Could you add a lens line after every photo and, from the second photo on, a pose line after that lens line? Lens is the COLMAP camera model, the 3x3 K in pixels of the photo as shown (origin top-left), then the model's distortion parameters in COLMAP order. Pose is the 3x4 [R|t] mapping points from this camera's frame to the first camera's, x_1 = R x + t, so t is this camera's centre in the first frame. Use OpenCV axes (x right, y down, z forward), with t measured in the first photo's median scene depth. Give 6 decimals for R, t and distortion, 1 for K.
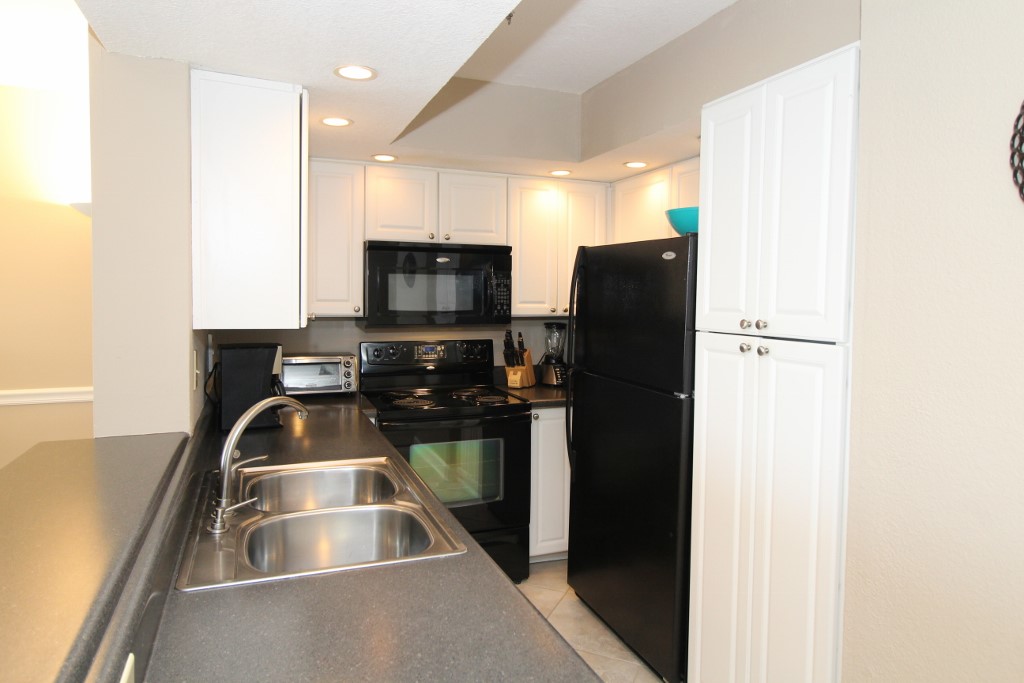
lens RADIAL K [[640.0, 0, 512.0], [0, 640.0, 318.6], [0, 0, 1]] dist [0.001353, 0.000303]
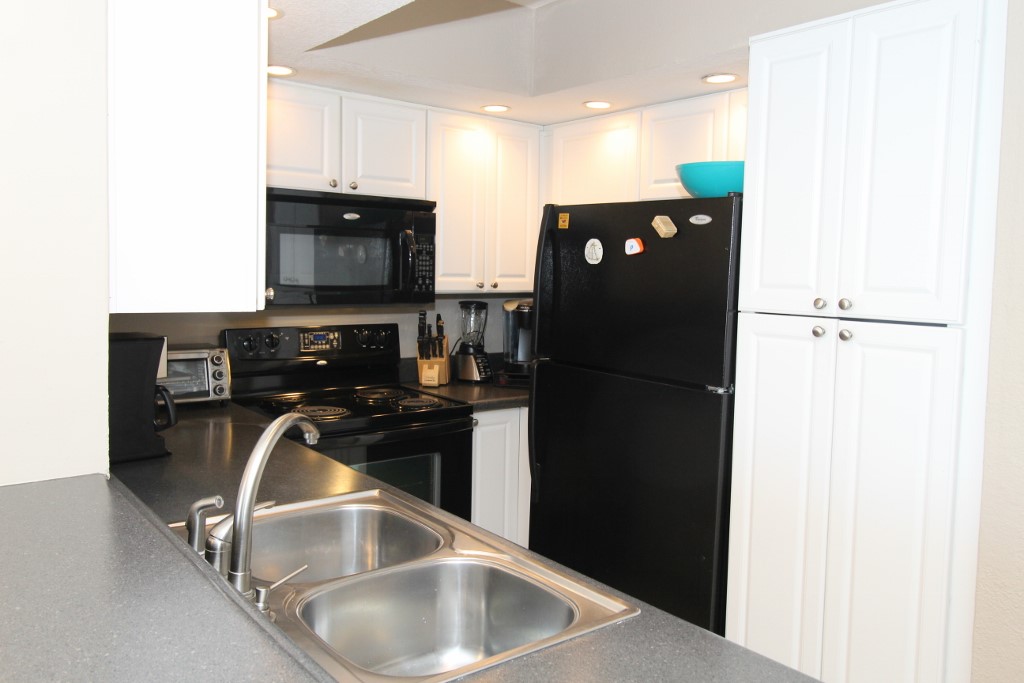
lens RADIAL K [[790.8, 0, 510.4], [0, 790.8, 318.2], [0, 0, 1]] dist [0.010790, 0.000777]
pose [[0.956844, -0.007175, 0.290512, -0.194699], [-0.001221, 0.999587, 0.028709, -0.000905], [-0.290598, -0.027825, 0.956440, 0.070273]]
